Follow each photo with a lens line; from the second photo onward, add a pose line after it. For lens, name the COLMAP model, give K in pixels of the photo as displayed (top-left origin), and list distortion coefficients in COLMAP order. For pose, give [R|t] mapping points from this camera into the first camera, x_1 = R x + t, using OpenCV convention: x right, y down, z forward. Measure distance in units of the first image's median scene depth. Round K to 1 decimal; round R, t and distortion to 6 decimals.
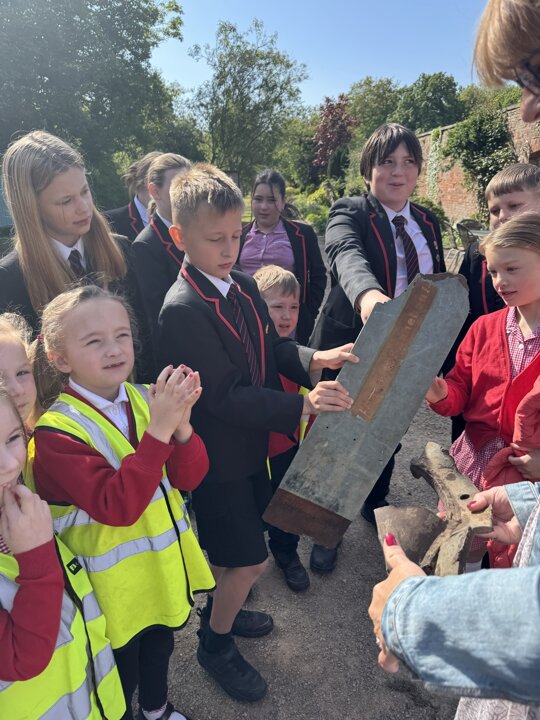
lens RADIAL K [[499.6, 0, 268.7], [0, 499.6, 355.0], [0, 0, 1]] dist [0.017870, -0.030976]
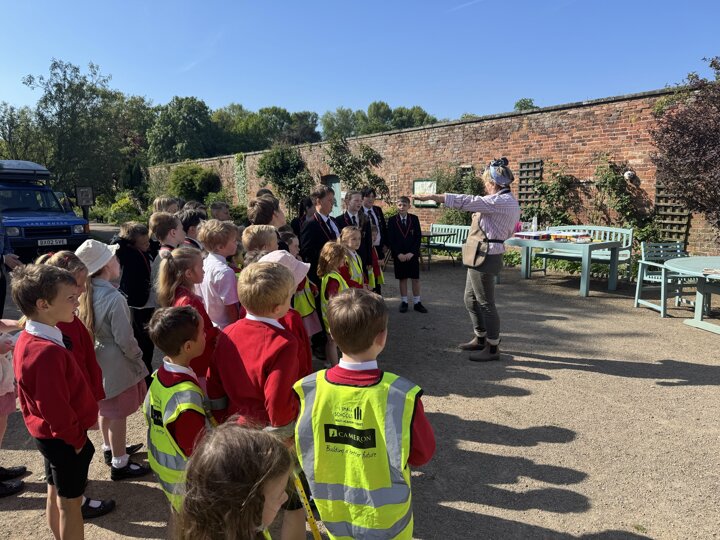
lens RADIAL K [[499.6, 0, 358.4], [0, 499.6, 275.3], [0, 0, 1]] dist [0.017870, -0.030976]
pose [[0.812667, -0.101911, 0.573748, -0.157173], [0.194809, 0.975453, -0.102666, 0.039073], [-0.549201, 0.195205, 0.812572, -0.131173]]
